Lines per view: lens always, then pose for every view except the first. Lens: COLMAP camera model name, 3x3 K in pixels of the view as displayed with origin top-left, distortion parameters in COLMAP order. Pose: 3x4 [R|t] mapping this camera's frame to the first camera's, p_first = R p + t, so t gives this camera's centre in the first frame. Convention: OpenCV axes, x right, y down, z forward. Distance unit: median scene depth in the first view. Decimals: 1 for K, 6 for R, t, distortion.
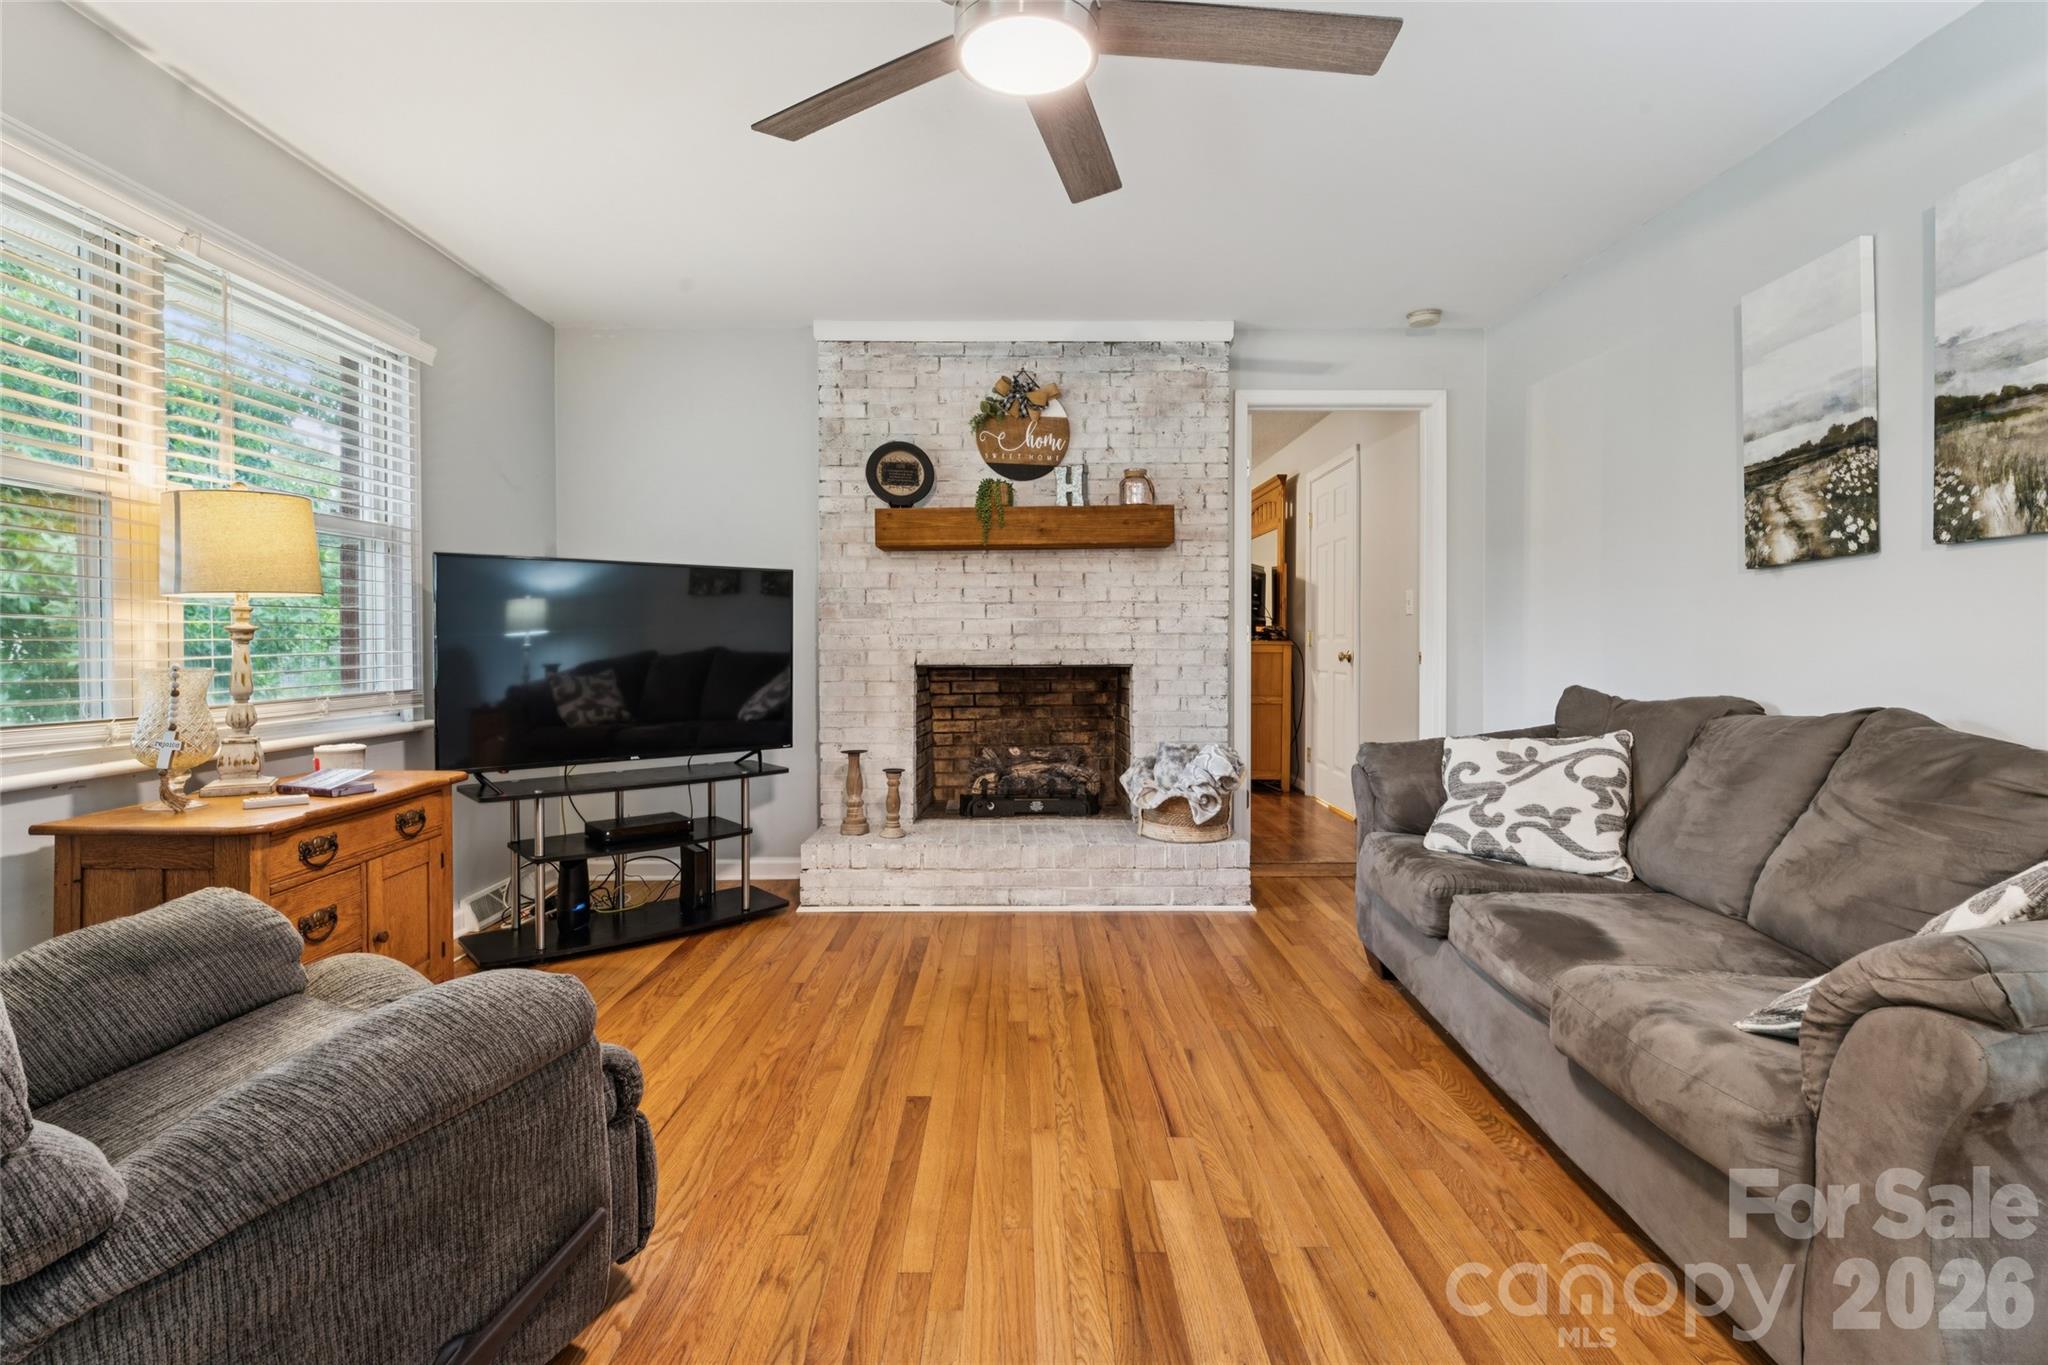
lens RADIAL K [[959.8, 0, 1020.9], [0, 959.8, 656.1], [0, 0, 1]] dist [0.000144, -0.001457]
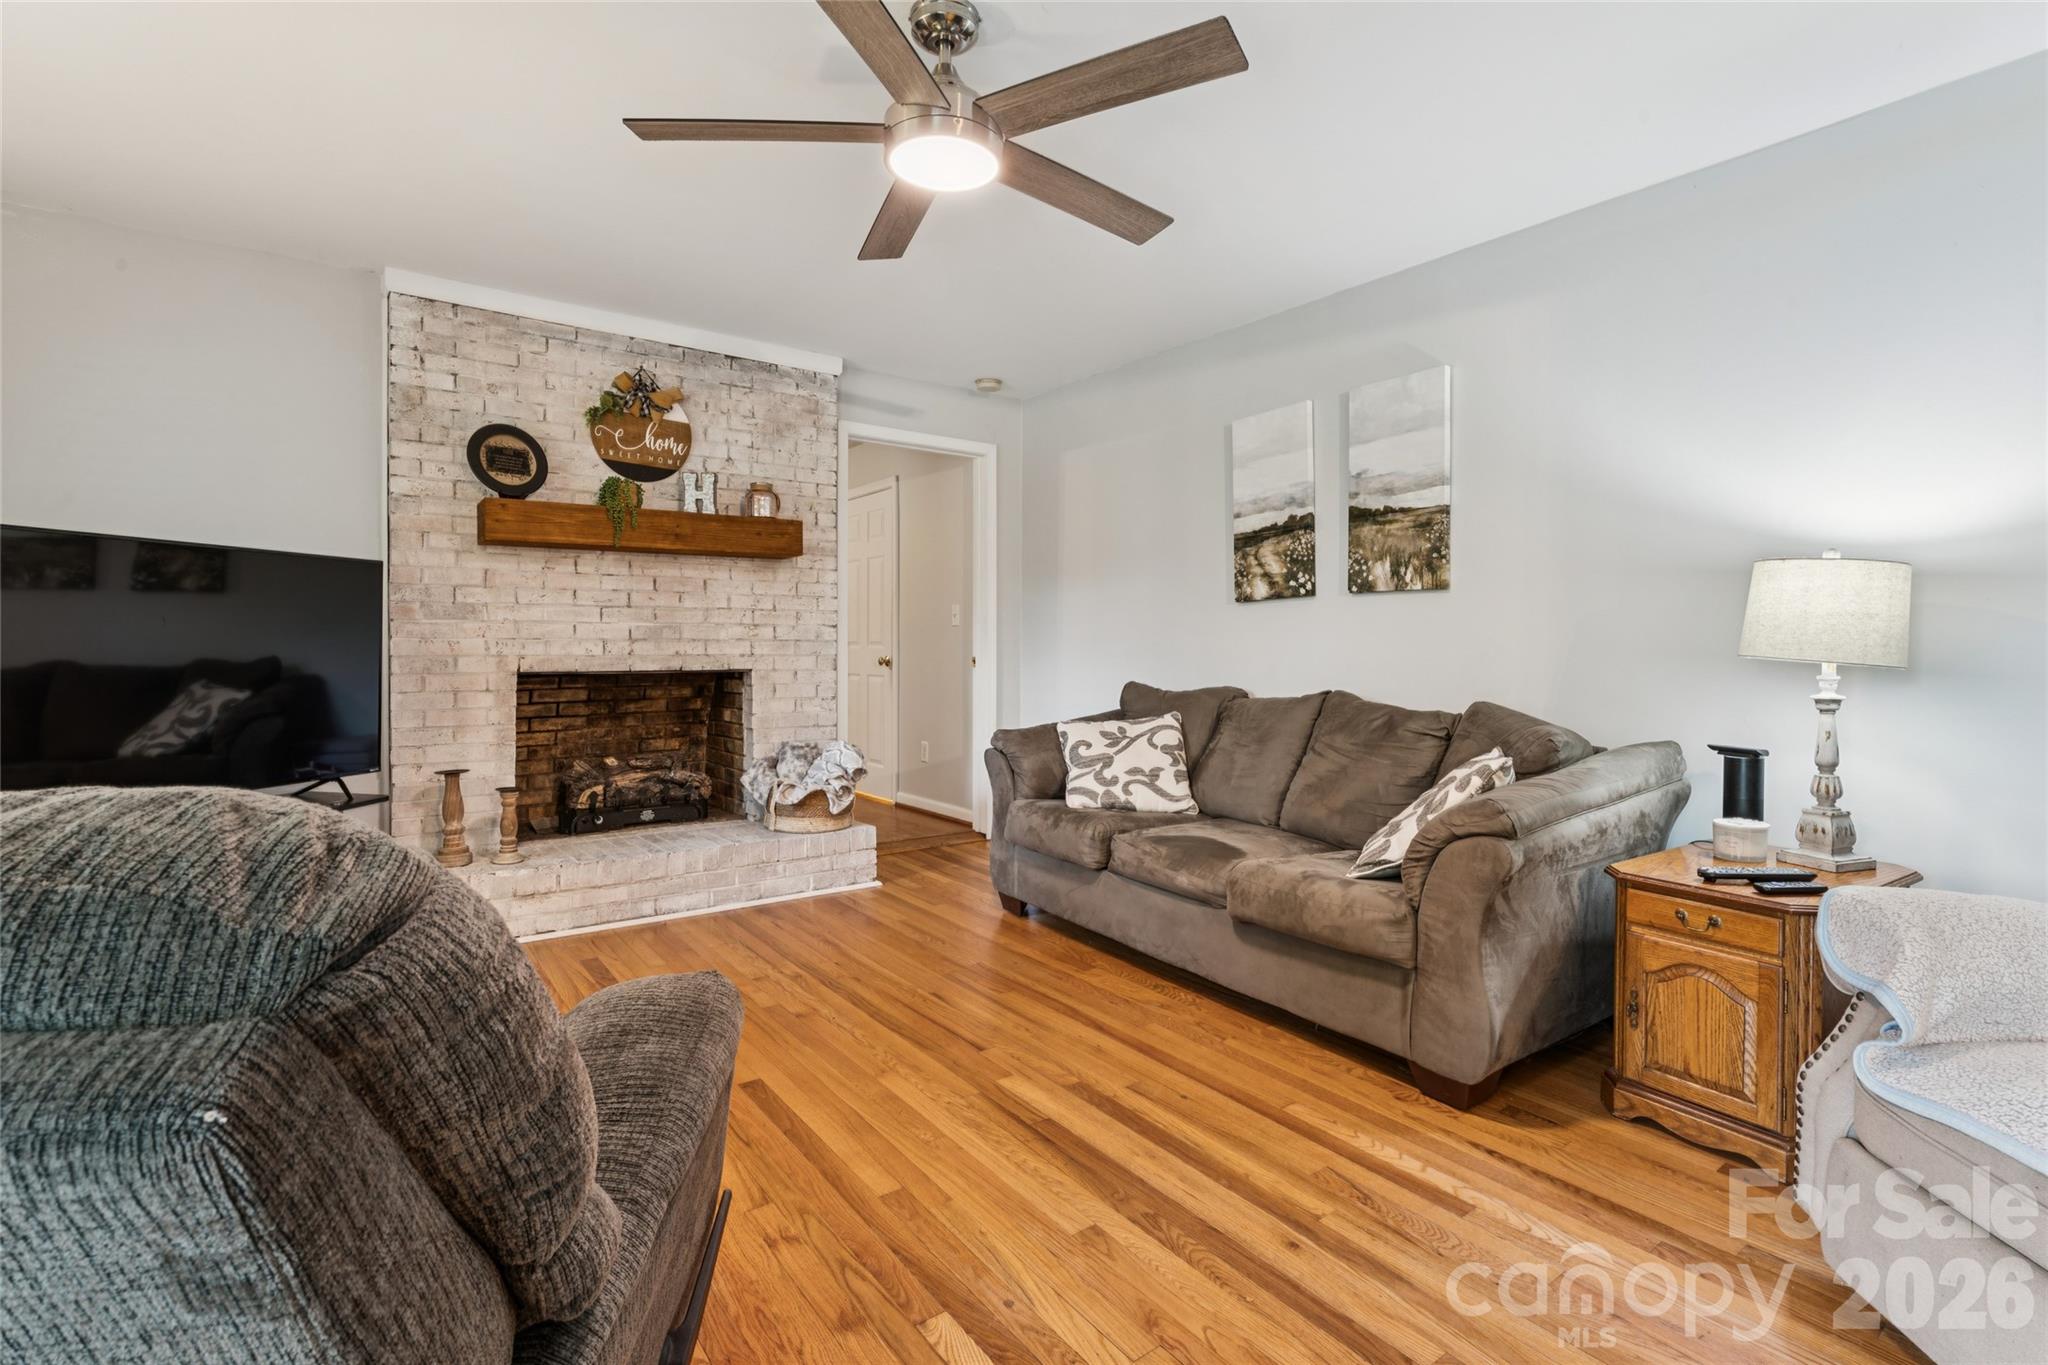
lens RADIAL K [[951.7, 0, 1027.5], [0, 951.7, 662.5], [0, 0, 1]] dist [-0.002062, -0.000414]
pose [[0.806603, -0.004750, 0.591075, -0.260867], [0.003803, 0.999989, 0.002846, -0.000574], [-0.591082, -0.000048, 0.806612, -0.010354]]
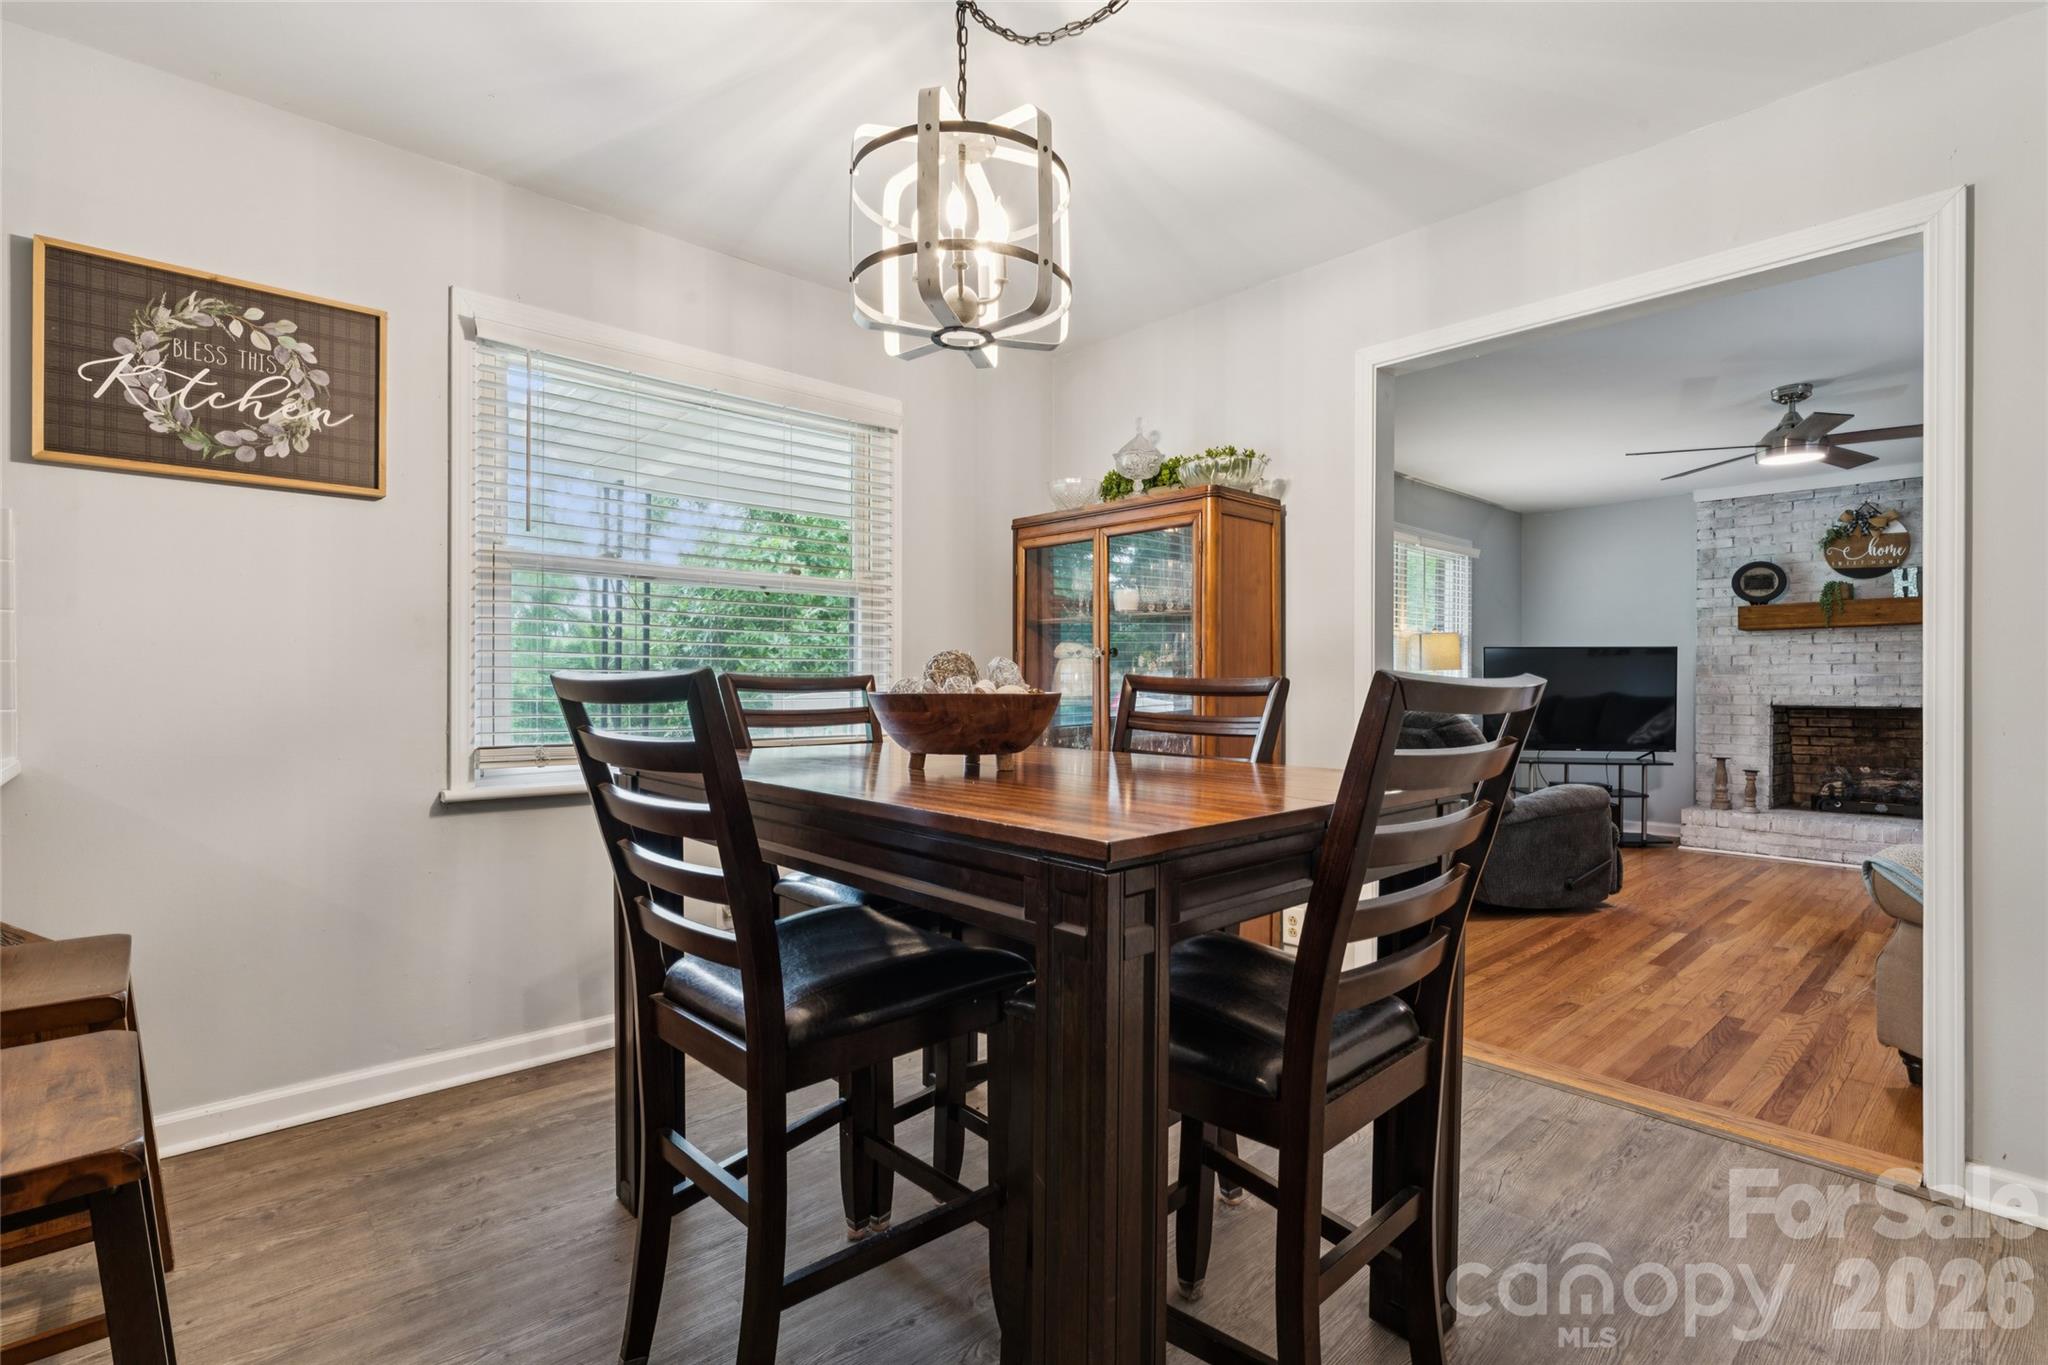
lens RADIAL K [[938.0, 0, 1029.8], [0, 938.0, 681.9], [0, 0, 1]] dist [-0.000514, -0.000450]
pose [[0.672782, 0.003849, -0.739831, 0.205317], [-0.017206, 0.999797, -0.010445, 0.008661], [0.739641, 0.019757, 0.672712, -0.900425]]
